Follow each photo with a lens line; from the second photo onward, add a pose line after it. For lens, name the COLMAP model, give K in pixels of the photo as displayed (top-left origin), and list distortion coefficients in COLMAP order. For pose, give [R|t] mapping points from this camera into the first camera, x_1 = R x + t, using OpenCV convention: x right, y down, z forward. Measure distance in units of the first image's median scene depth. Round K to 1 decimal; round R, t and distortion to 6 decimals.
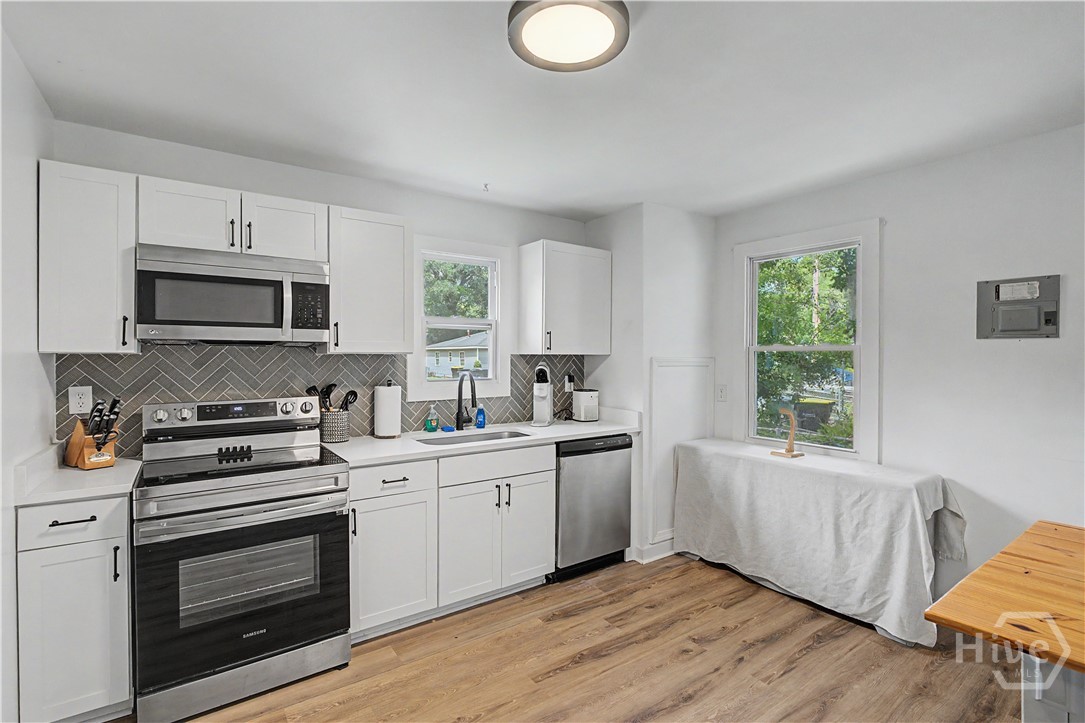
lens RADIAL K [[525.7, 0, 546.8], [0, 525.7, 357.6], [0, 0, 1]] dist [-0.012437, 0.000028]
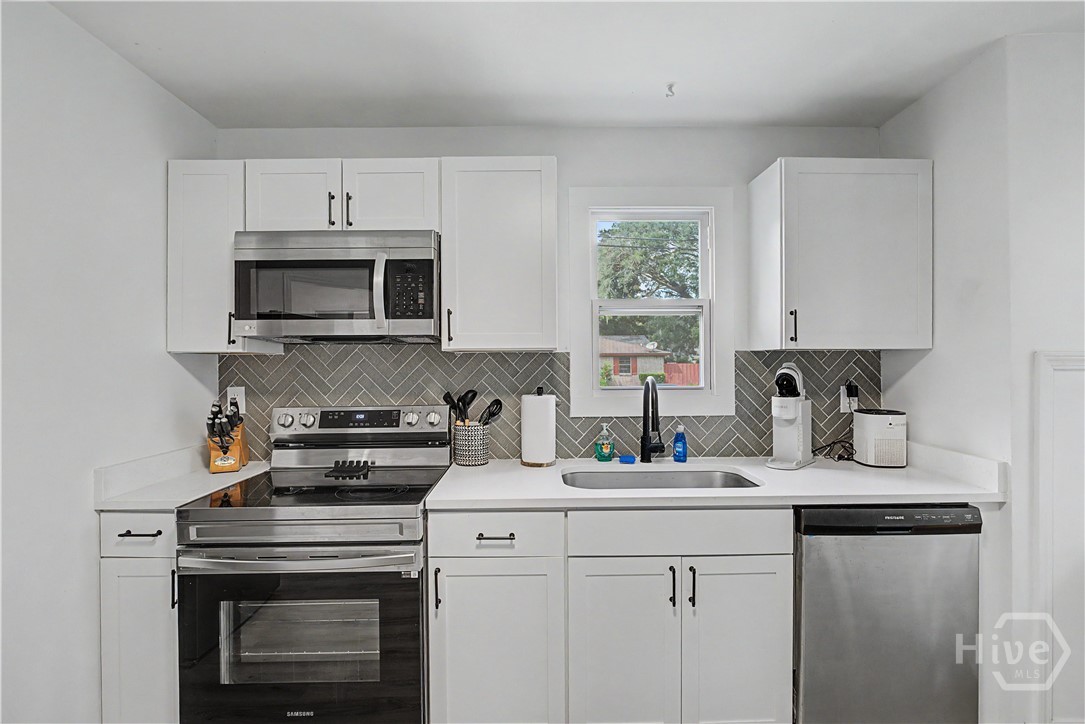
lens RADIAL K [[504.2, 0, 530.1], [0, 504.2, 361.9], [0, 0, 1]] dist [-0.010323, 0.001878]
pose [[0.814595, -0.006994, -0.579988, 0.103331], [0.004261, 0.999972, -0.006075, 0.011908], [0.580014, 0.002477, 0.814602, 0.420337]]
